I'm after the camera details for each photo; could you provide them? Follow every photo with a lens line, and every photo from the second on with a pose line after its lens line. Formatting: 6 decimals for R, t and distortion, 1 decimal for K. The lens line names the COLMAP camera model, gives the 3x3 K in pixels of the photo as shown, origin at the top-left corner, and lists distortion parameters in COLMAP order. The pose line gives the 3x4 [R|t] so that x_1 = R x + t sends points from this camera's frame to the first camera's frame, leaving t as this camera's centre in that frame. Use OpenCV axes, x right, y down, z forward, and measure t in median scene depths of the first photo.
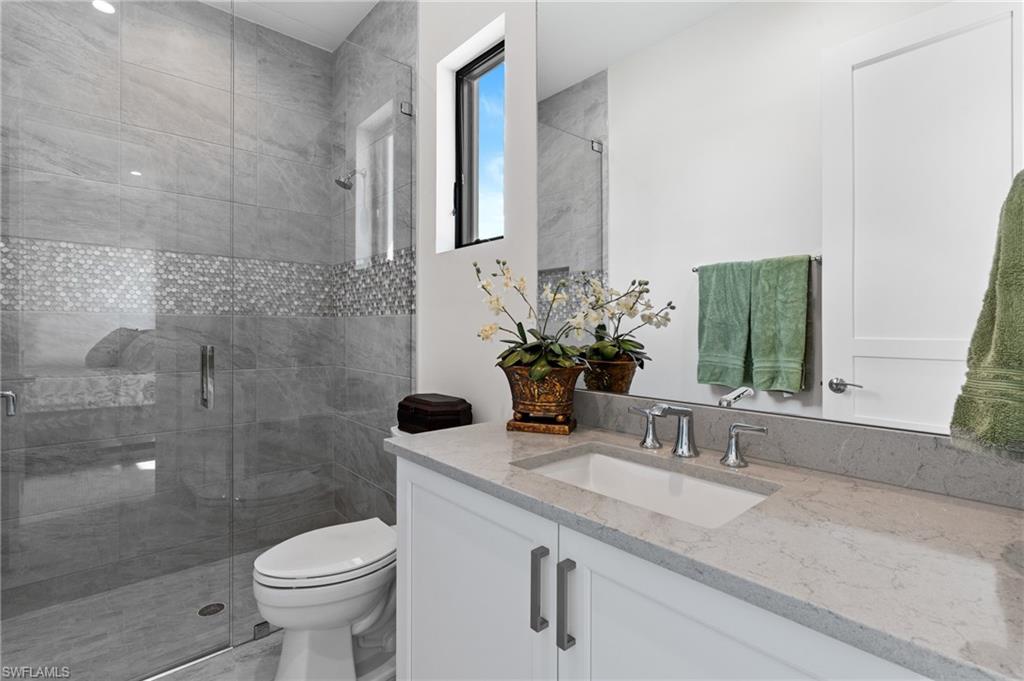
lens RADIAL K [[456.4, 0, 511.9], [0, 456.4, 333.7], [0, 0, 1]] dist [0.001098, 0.000202]
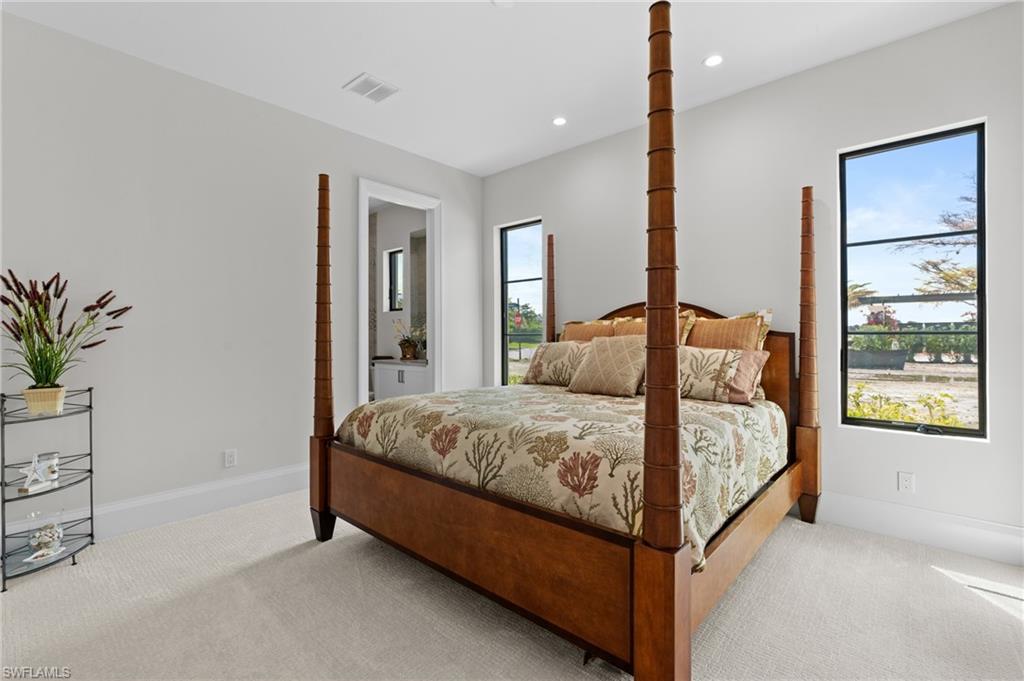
lens RADIAL K [[456.4, 0, 511.9], [0, 456.4, 333.7], [0, 0, 1]] dist [0.001098, 0.000202]
pose [[0.994120, -0.002773, 0.108248, 0.514434], [0.003332, 0.999982, -0.004984, -0.007732], [-0.108232, 0.005315, 0.994111, -3.052645]]
